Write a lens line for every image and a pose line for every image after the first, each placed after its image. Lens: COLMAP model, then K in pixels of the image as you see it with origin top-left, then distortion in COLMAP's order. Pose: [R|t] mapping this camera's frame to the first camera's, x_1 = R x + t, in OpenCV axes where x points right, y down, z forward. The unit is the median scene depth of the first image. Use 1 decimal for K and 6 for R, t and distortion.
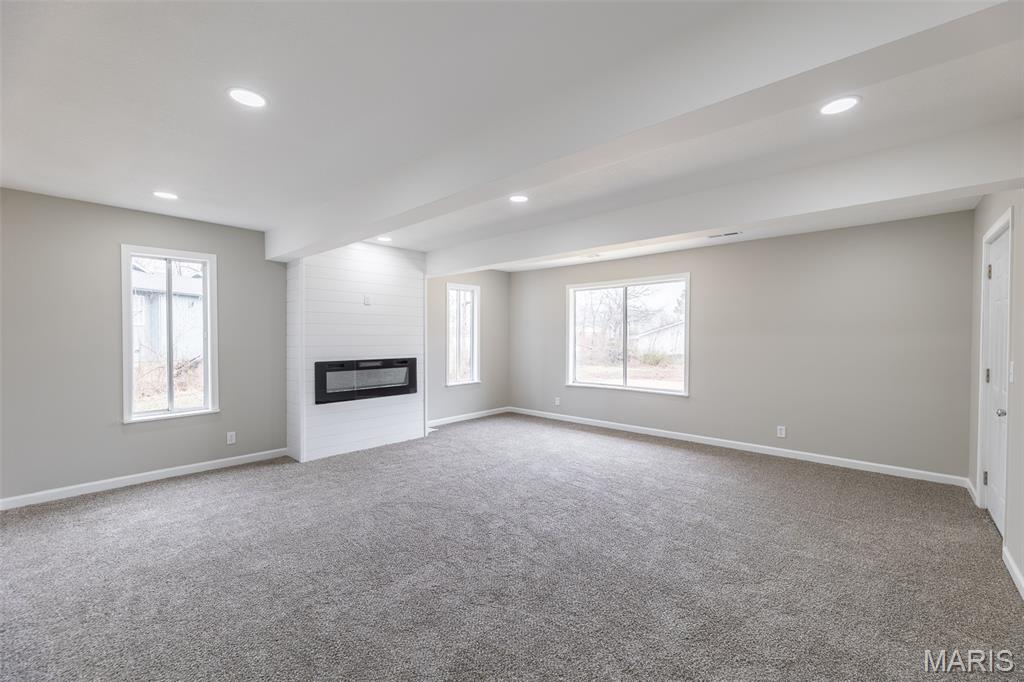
lens RADIAL K [[414.7, 0, 514.2], [0, 414.7, 335.1], [0, 0, 1]] dist [-0.001893, -0.000758]
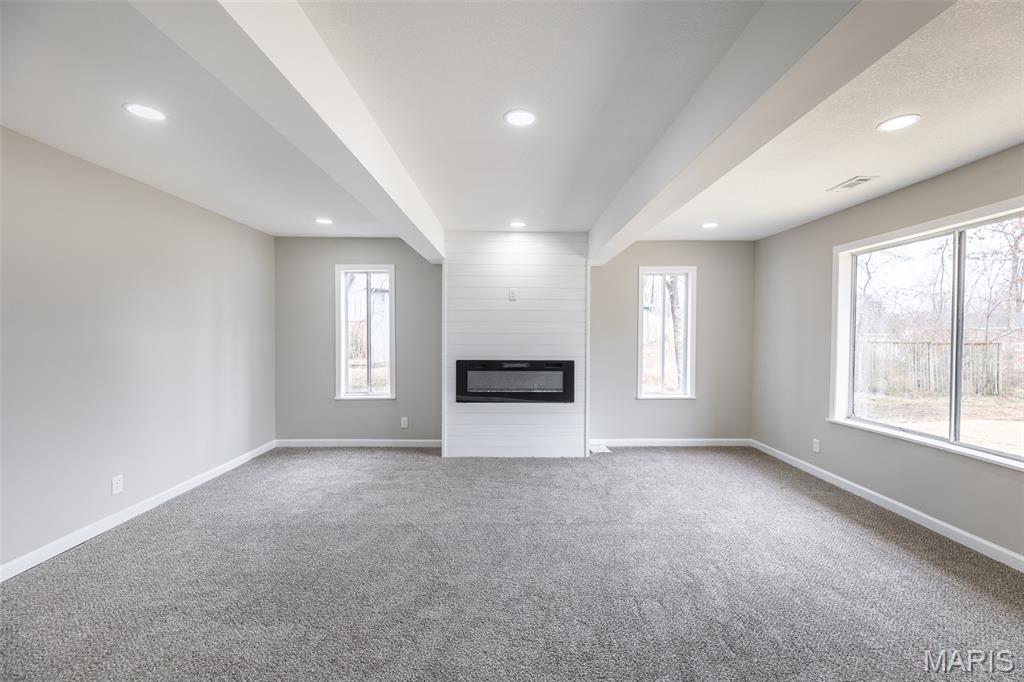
lens RADIAL K [[414.7, 0, 517.0], [0, 414.7, 341.6], [0, 0, 1]] dist [-0.001893, -0.000758]
pose [[0.690943, 0.014786, -0.722758, 0.317092], [-0.002404, 0.999832, 0.018156, 0.001580], [0.722905, -0.010807, 0.690863, 0.380608]]
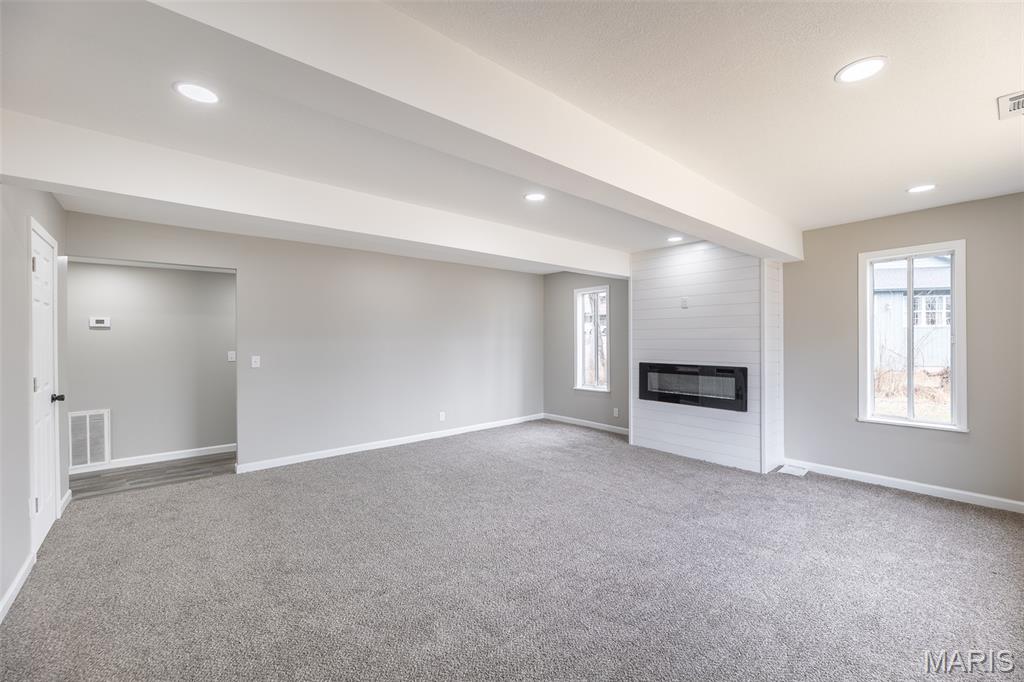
lens RADIAL K [[414.7, 0, 526.3], [0, 414.7, 334.5], [0, 0, 1]] dist [-0.001893, -0.000758]
pose [[-0.109380, -0.013581, -0.993907, 0.657899], [0.006371, 0.999877, -0.014363, 0.000965], [0.993980, -0.007903, -0.109280, 0.745593]]
